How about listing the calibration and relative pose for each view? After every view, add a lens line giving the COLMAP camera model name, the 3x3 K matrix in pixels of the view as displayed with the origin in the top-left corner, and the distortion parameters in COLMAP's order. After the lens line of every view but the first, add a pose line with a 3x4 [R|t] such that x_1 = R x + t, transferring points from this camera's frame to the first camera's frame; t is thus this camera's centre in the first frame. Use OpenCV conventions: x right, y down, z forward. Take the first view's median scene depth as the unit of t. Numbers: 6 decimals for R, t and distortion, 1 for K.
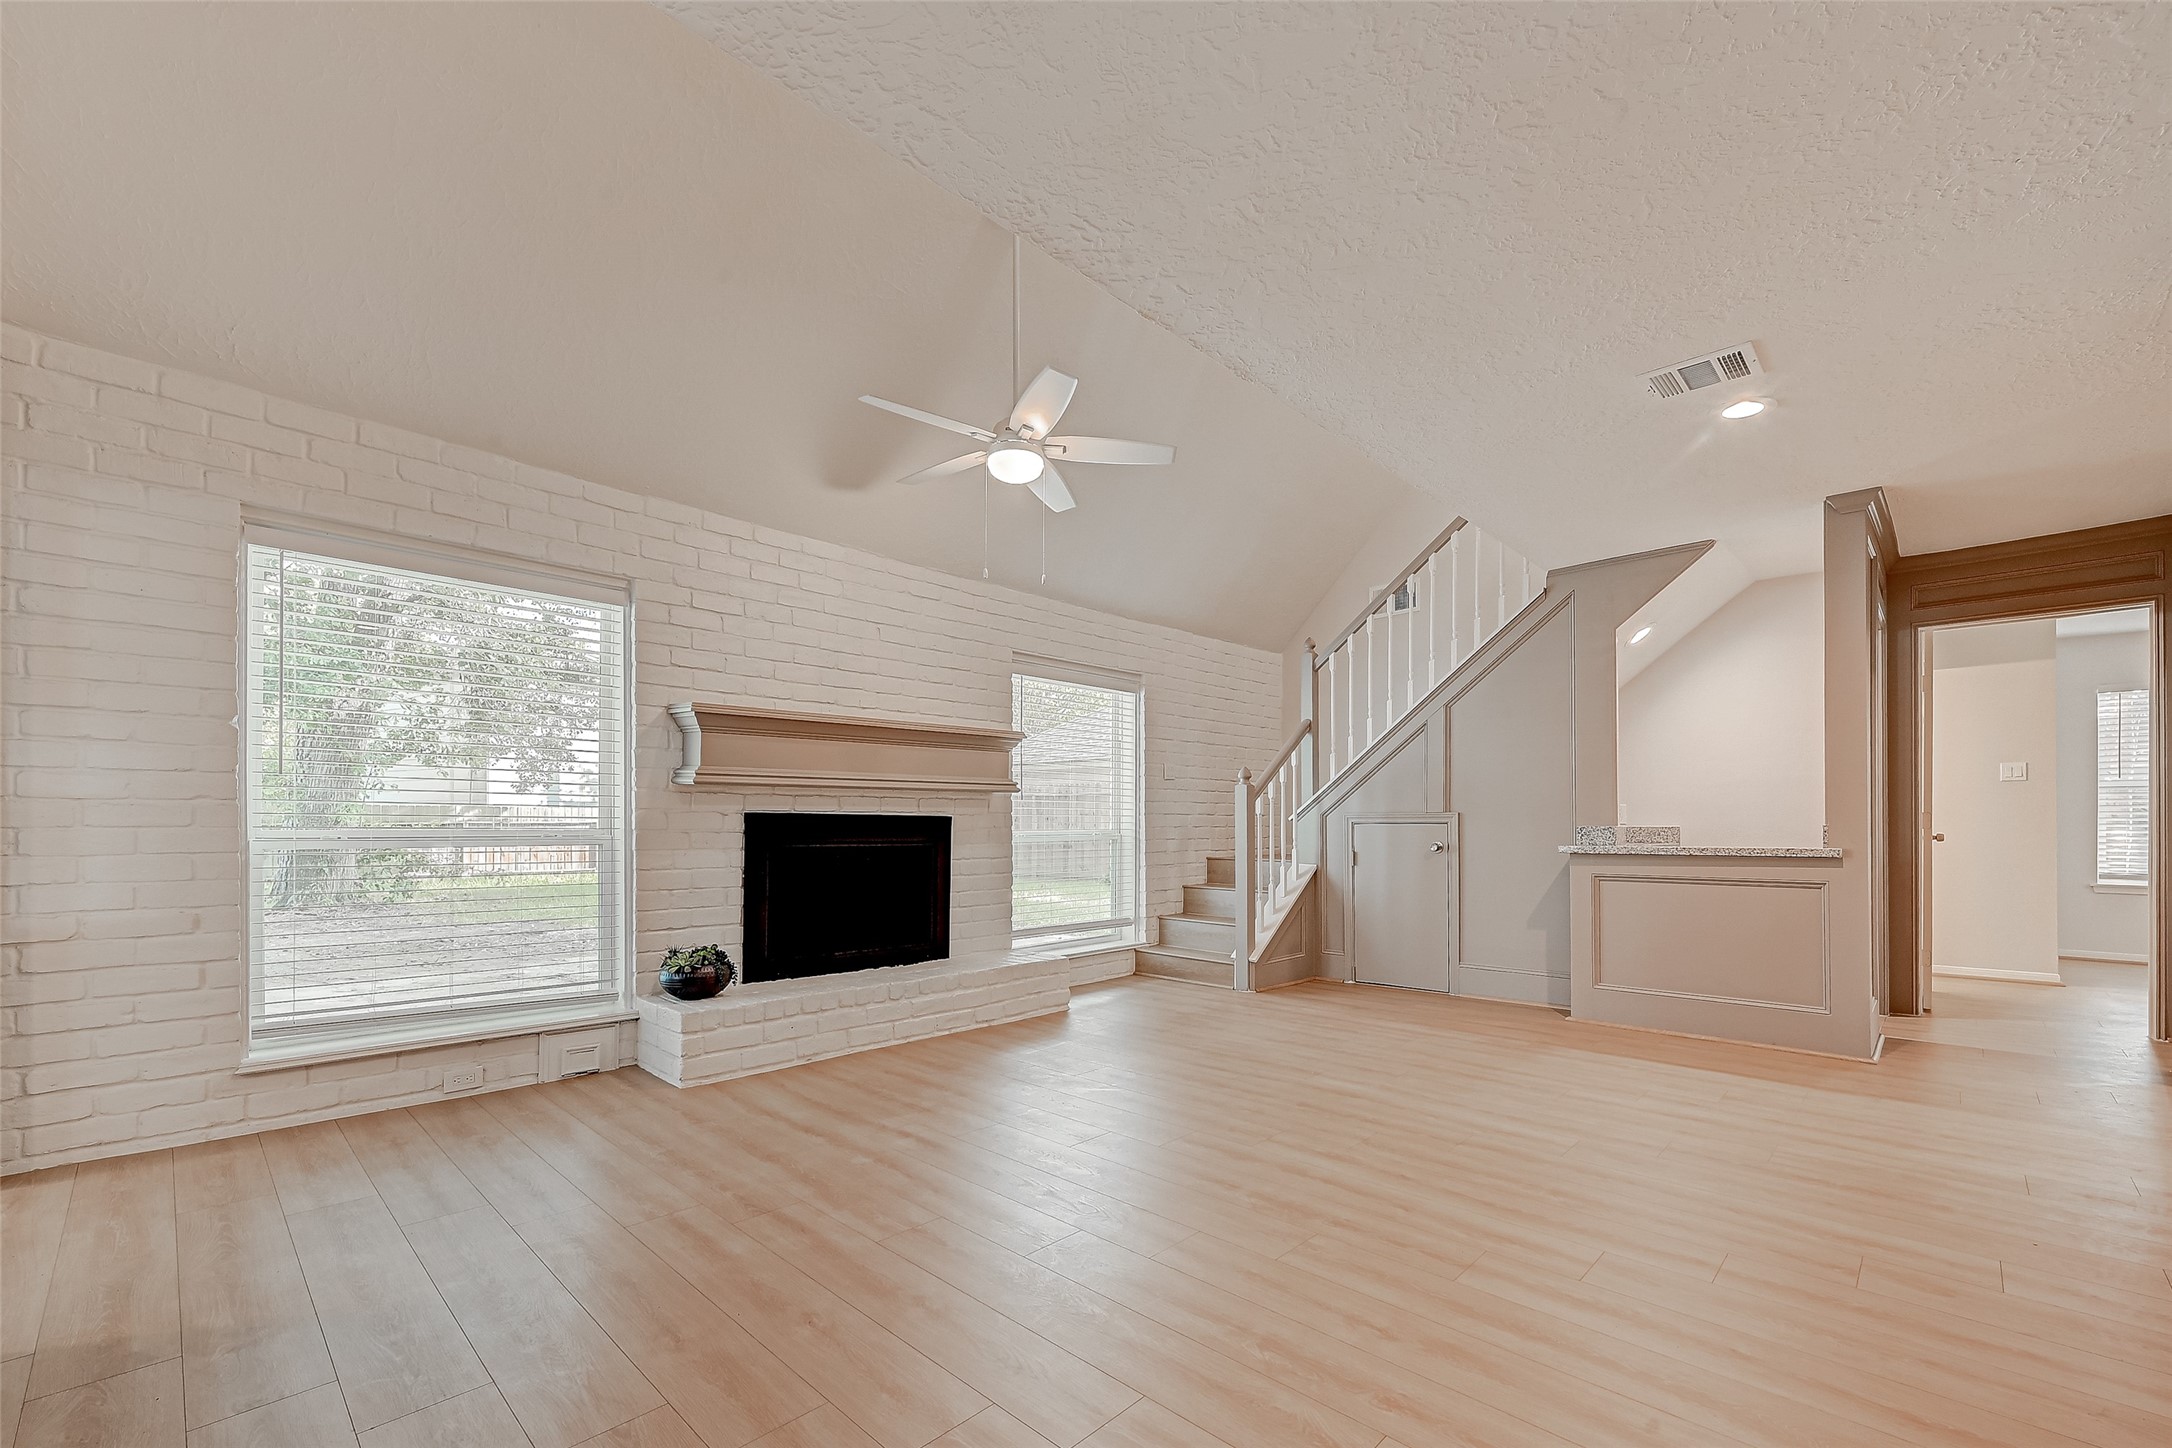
lens RADIAL K [[908.3, 0, 1089.6], [0, 908.3, 804.6], [0, 0, 1]] dist [-0.000267, 0.000023]
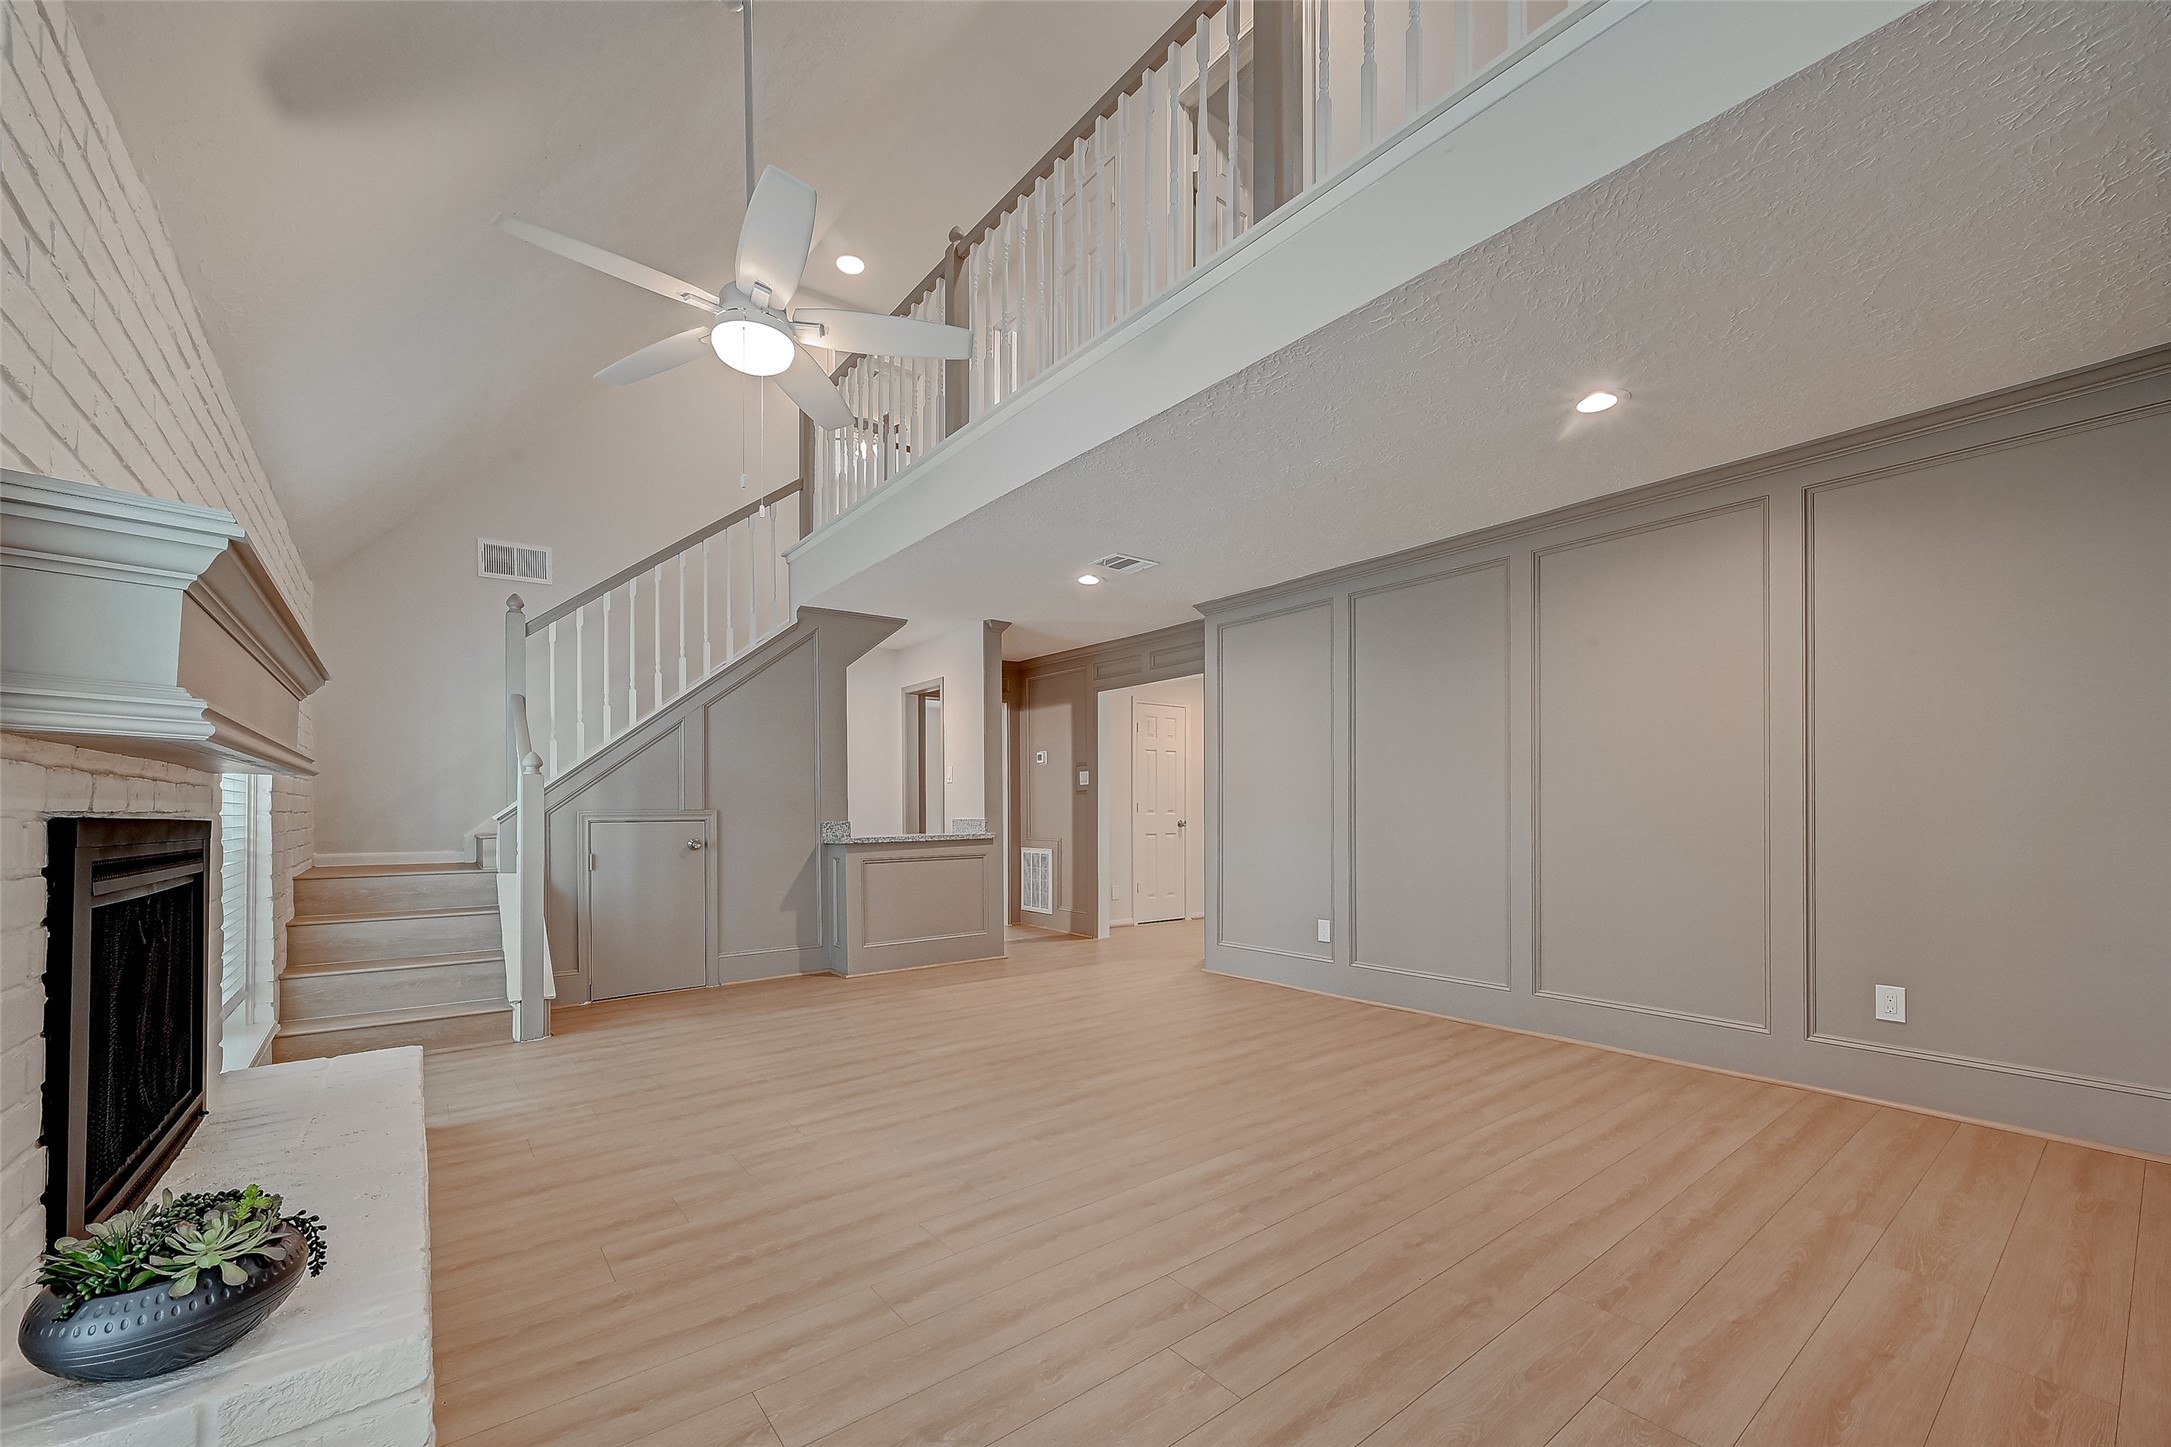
lens RADIAL K [[907.9, 0, 1089.1], [0, 907.9, 804.1], [0, 0, 1]] dist [-0.000267, 0.000023]
pose [[0.085294, 0.001477, 0.996355, -0.618685], [-0.019441, 0.999811, 0.000182, -0.007514], [-0.996166, -0.019386, 0.085306, 0.506946]]
